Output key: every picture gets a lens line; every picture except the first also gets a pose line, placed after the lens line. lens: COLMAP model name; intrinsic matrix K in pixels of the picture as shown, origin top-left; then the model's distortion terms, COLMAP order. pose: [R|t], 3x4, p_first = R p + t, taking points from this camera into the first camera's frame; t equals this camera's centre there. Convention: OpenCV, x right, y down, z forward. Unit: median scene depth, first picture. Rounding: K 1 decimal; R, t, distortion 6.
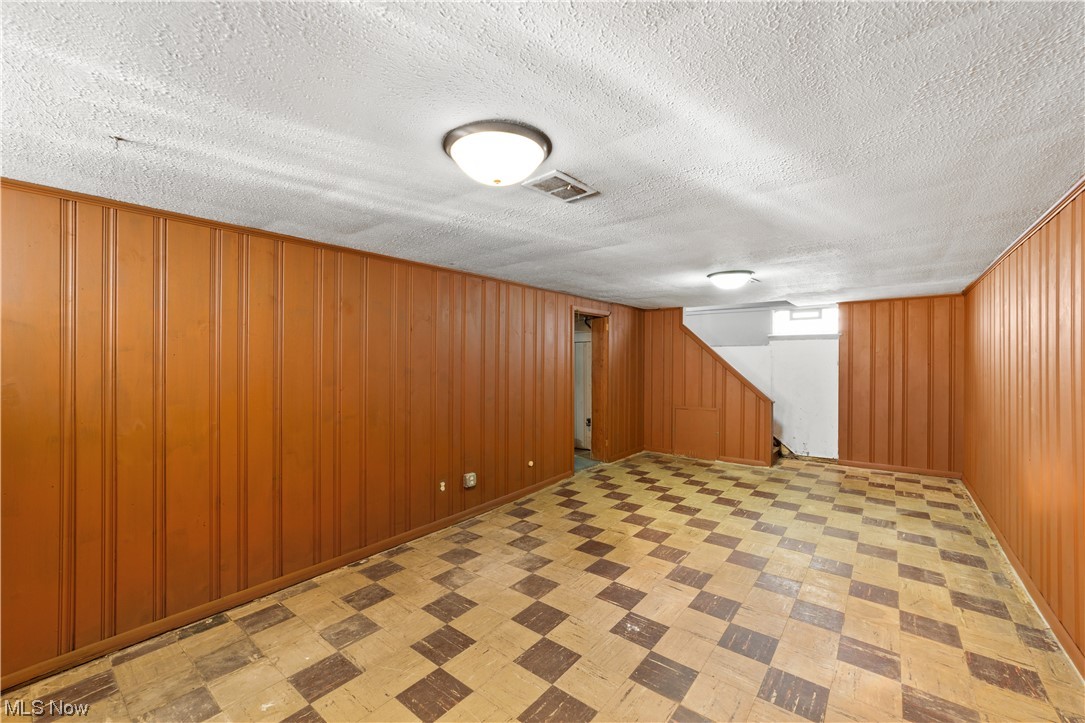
lens RADIAL K [[426.4, 0, 546.3], [0, 426.4, 360.2], [0, 0, 1]] dist [-0.018881, 0.008830]
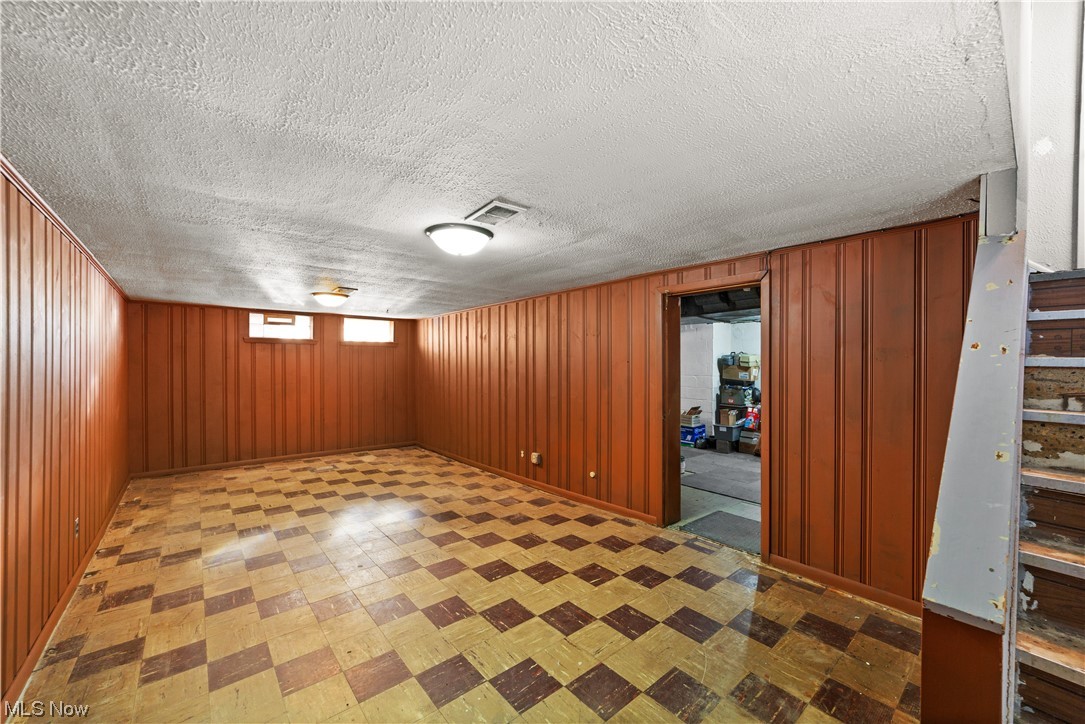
lens RADIAL K [[426.4, 0, 546.3], [0, 426.4, 360.7], [0, 0, 1]] dist [-0.018881, 0.008830]
pose [[-0.187126, -0.007412, -0.982308, 1.073587], [-0.000074, 0.999972, -0.007531, -0.000480], [0.982336, -0.001336, -0.187121, 1.274765]]
